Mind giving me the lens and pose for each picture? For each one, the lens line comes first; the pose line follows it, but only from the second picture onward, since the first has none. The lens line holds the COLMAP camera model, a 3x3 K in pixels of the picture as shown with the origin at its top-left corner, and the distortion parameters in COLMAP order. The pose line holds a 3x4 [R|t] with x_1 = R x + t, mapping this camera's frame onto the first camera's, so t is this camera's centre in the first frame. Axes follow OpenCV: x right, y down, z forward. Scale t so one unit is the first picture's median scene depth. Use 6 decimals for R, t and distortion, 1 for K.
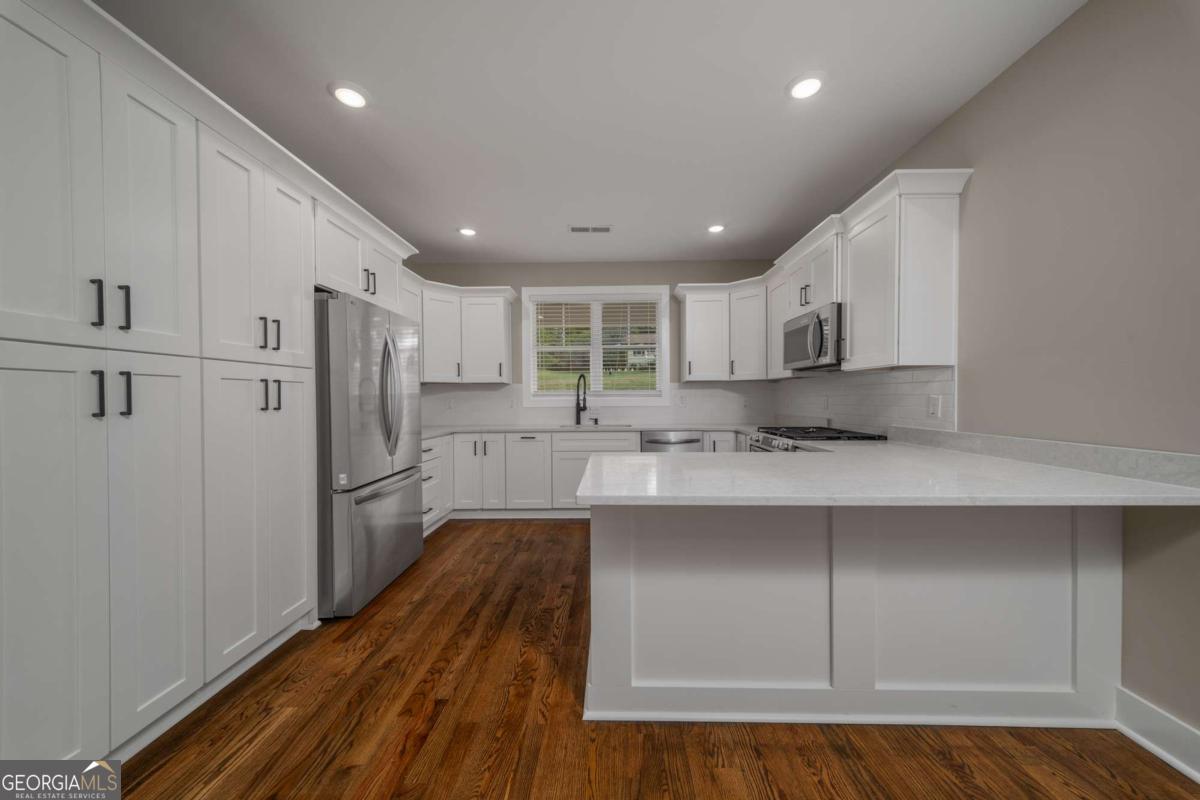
lens RADIAL K [[413.7, 0, 596.4], [0, 413.7, 396.8], [0, 0, 1]] dist [-0.000153, -0.000244]
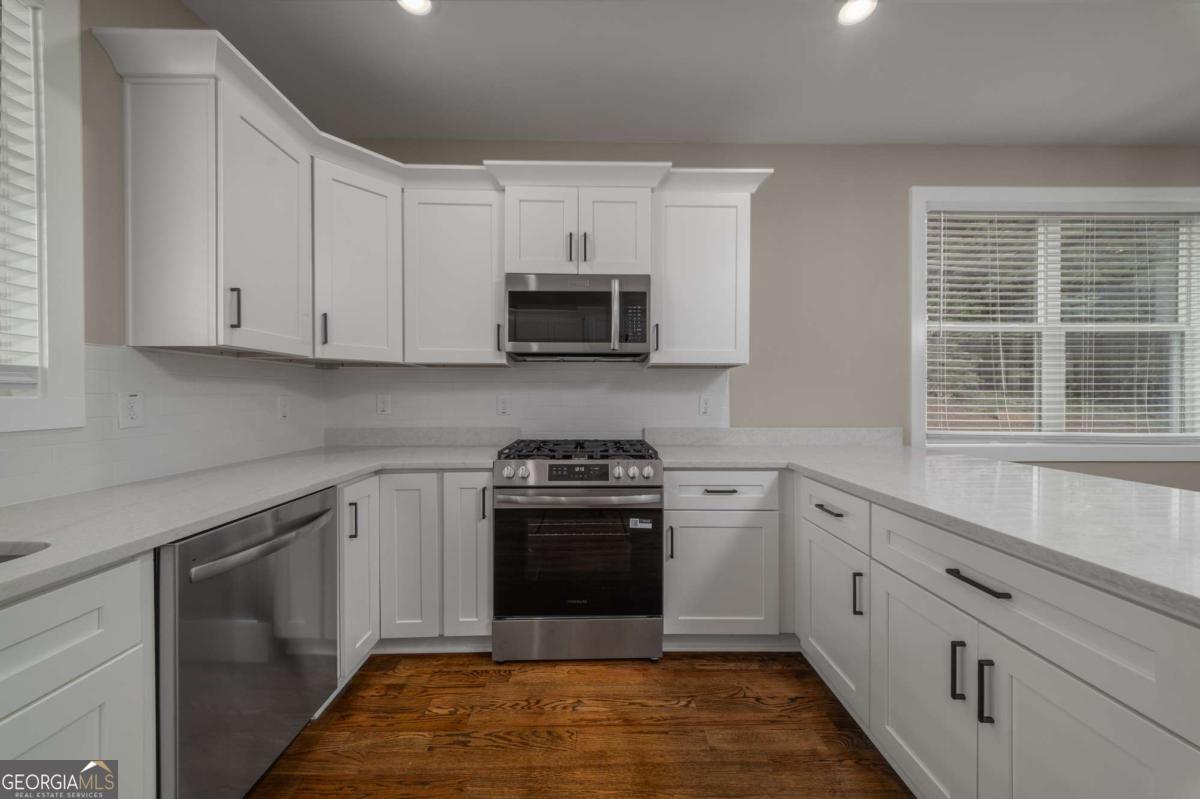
lens RADIAL K [[413.7, 0, 596.4], [0, 413.7, 396.3], [0, 0, 1]] dist [-0.000153, -0.000244]
pose [[-0.047538, 0.003086, 0.998865, -0.115927], [-0.001680, 0.999994, -0.003170, 0.002592], [-0.998868, -0.001829, -0.047532, 0.675934]]
